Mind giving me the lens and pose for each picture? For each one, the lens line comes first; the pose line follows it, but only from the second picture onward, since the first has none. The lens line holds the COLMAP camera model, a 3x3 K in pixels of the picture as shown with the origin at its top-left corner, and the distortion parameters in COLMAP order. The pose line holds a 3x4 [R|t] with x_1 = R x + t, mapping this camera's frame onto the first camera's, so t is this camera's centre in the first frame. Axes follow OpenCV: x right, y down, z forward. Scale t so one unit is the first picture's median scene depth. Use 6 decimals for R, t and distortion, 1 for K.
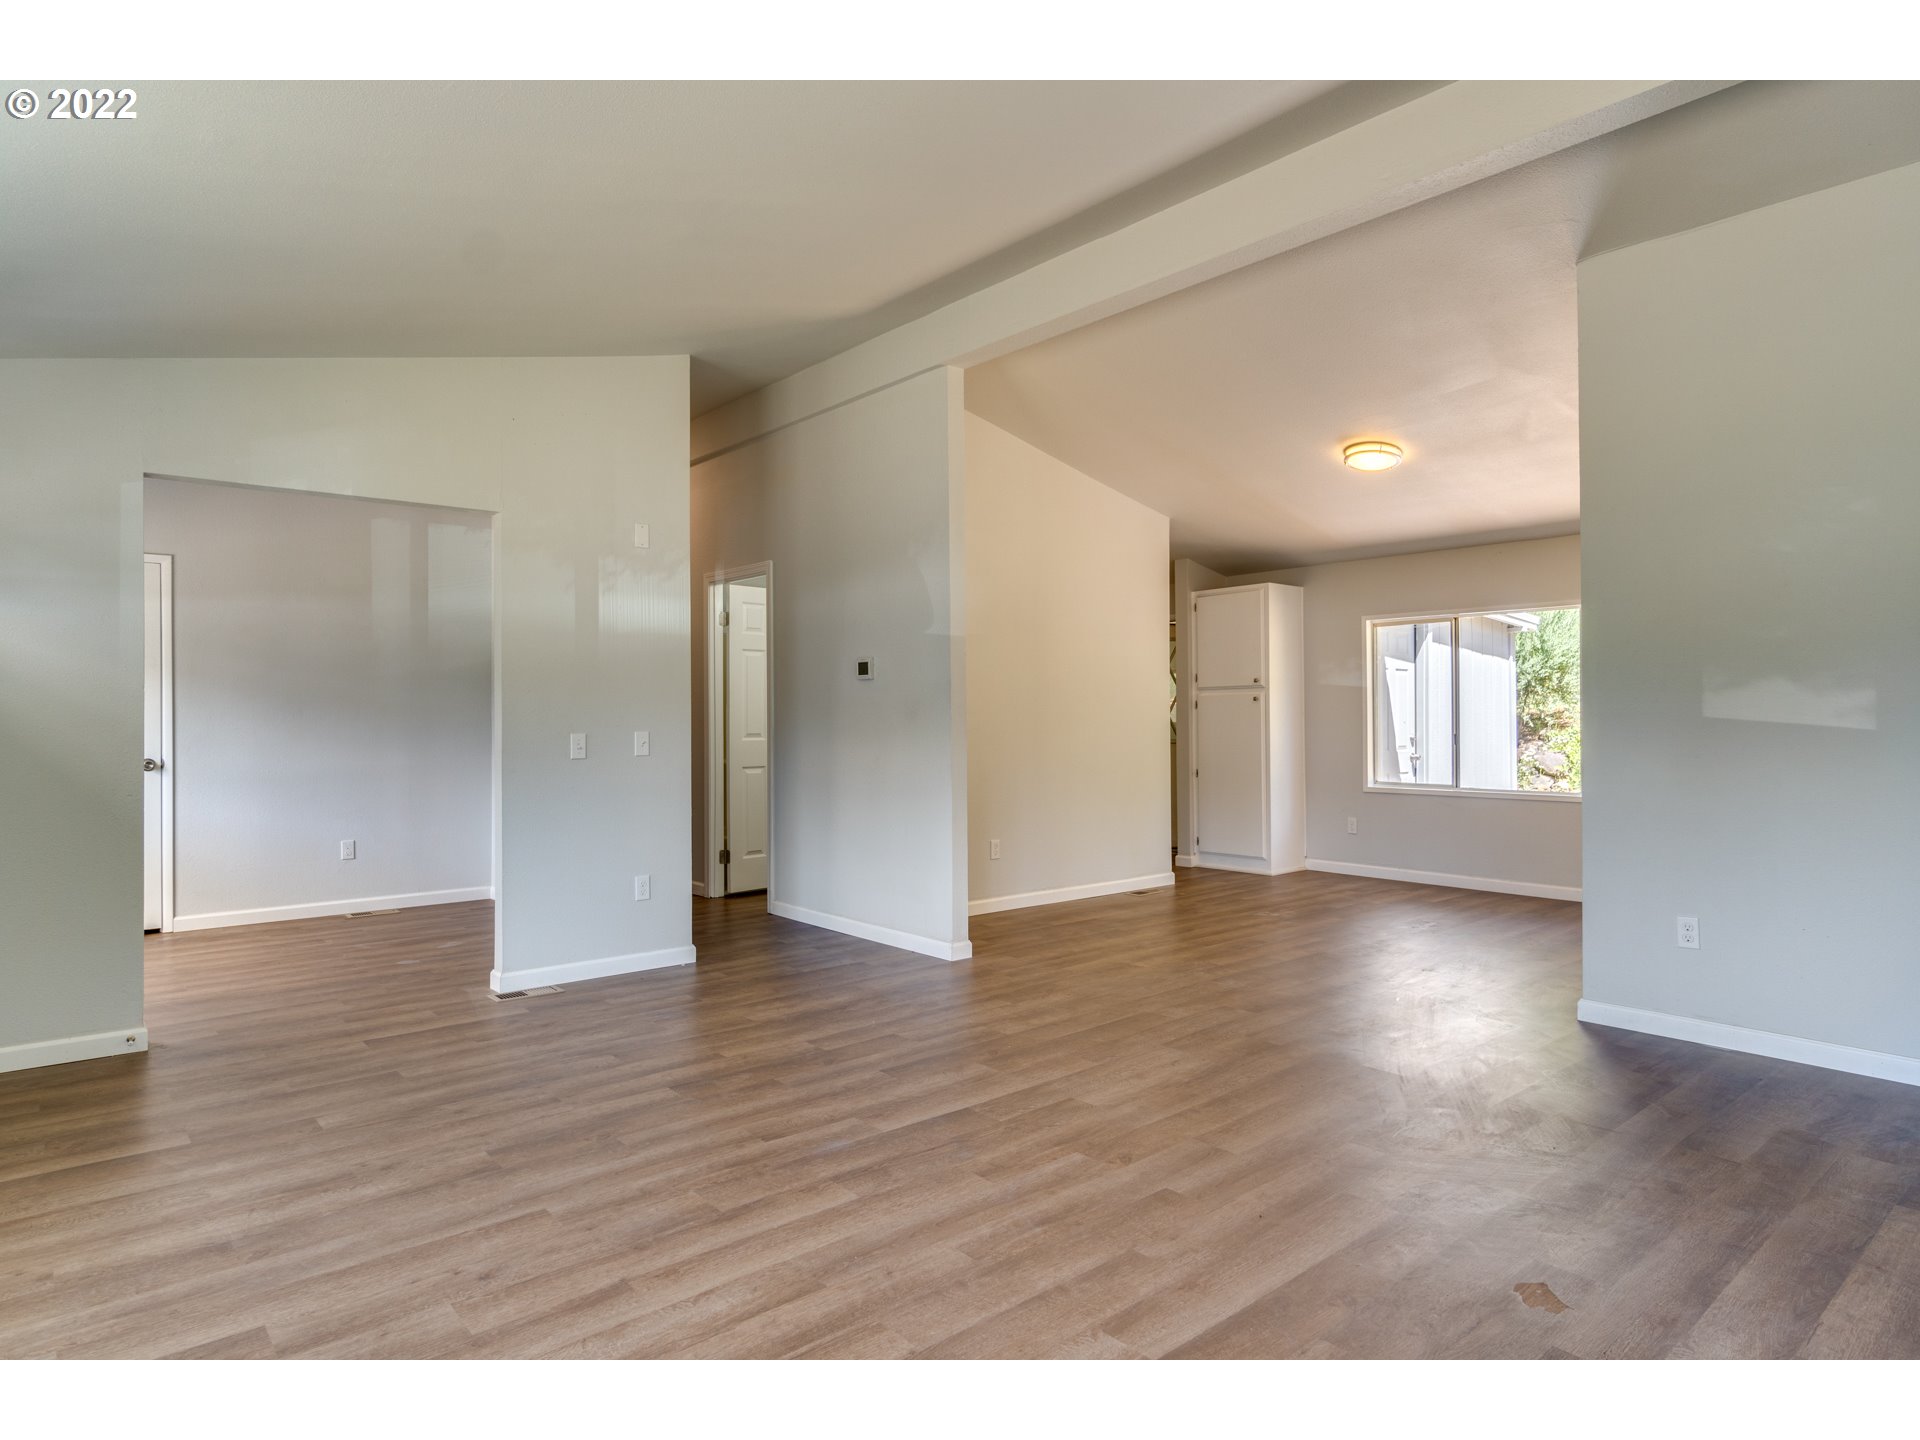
lens RADIAL K [[1063.9, 0, 943.6], [0, 1063.9, 722.4], [0, 0, 1]] dist [-0.000706, 0.002572]
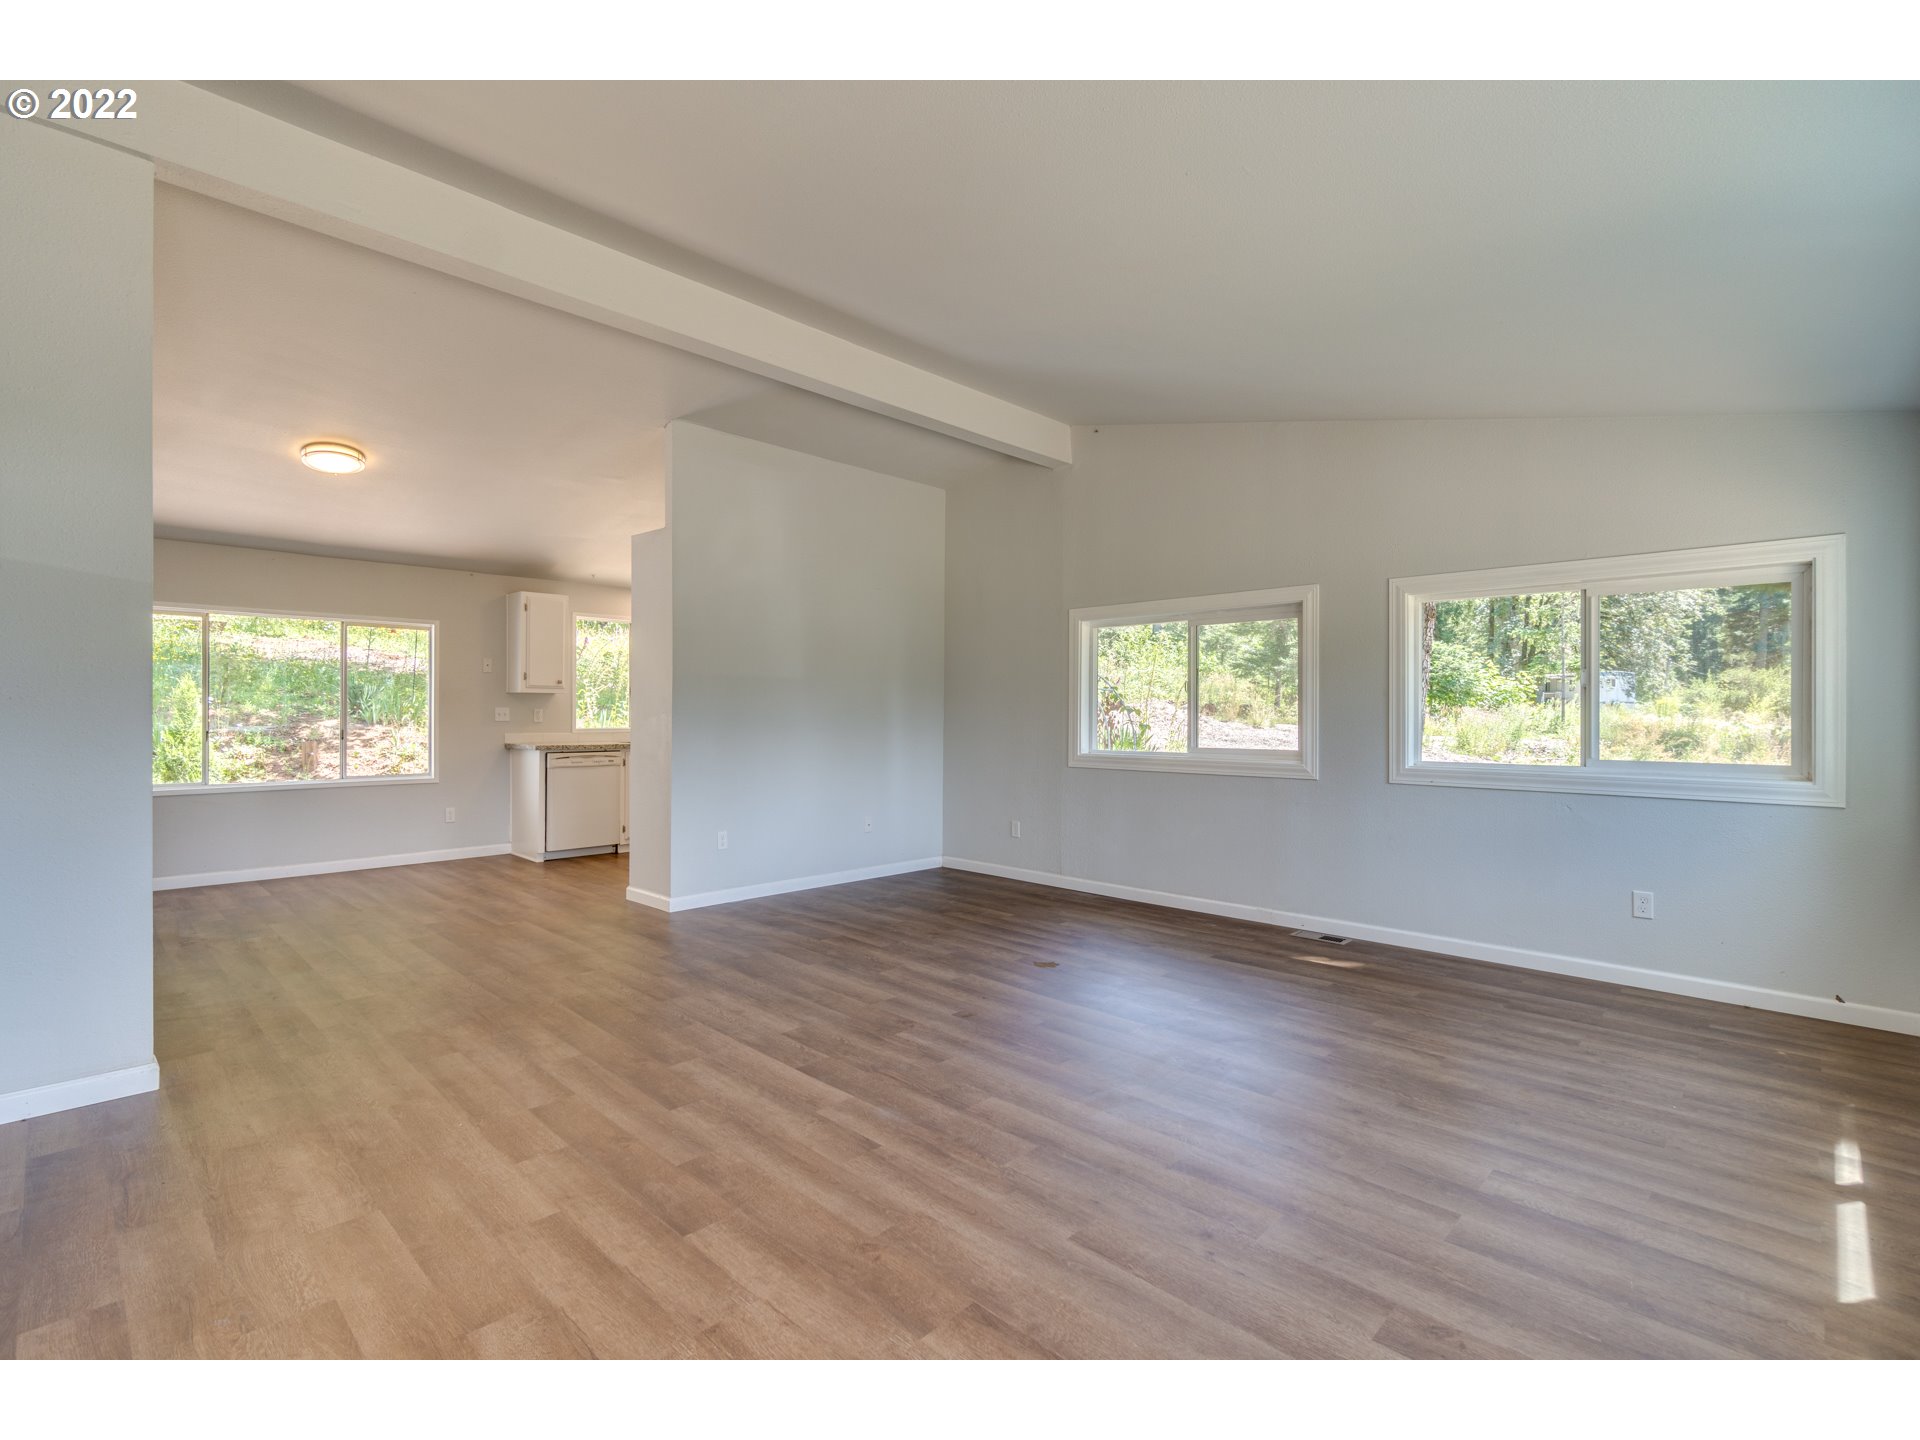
lens RADIAL K [[909.2, 0, 926.8], [0, 909.2, 709.7], [0, 0, 1]] dist [0.000679, -0.000326]
pose [[-0.080668, 0.009494, 0.996696, -0.716982], [0.002666, 0.999953, -0.009310, 0.004011], [-0.996737, 0.001906, -0.080689, 0.735793]]
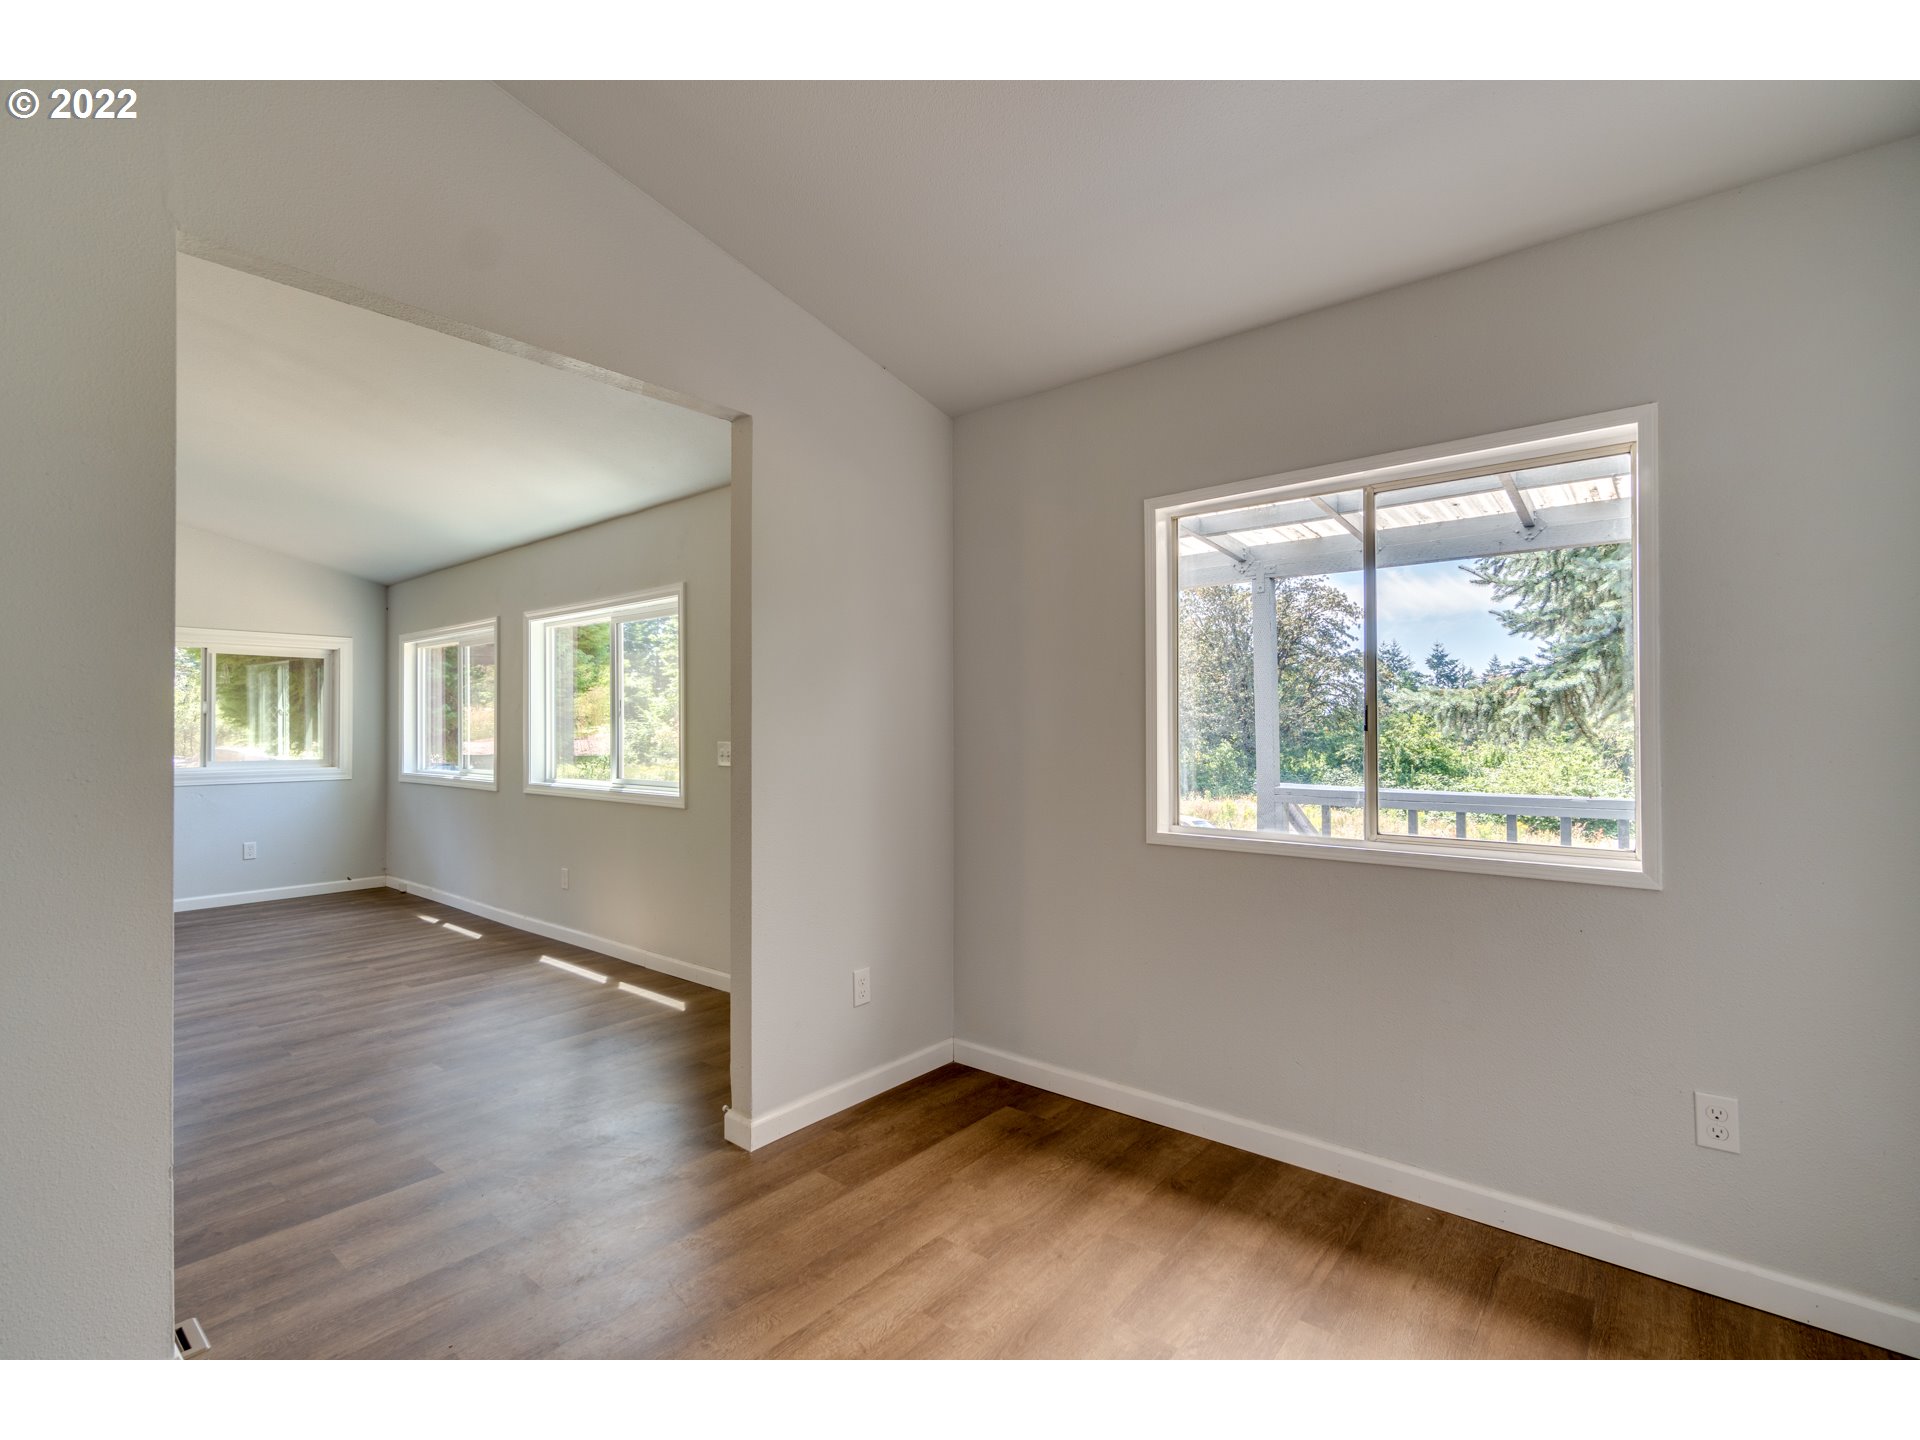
lens RADIAL K [[877.8, 0, 968.0], [0, 877.8, 734.4], [0, 0, 1]] dist [-0.013027, 0.002524]
pose [[-0.983098, 0.006519, -0.182963, -0.754575], [0.004024, 0.999894, 0.014007, -0.008942], [0.183035, 0.013034, -0.983020, 1.571335]]
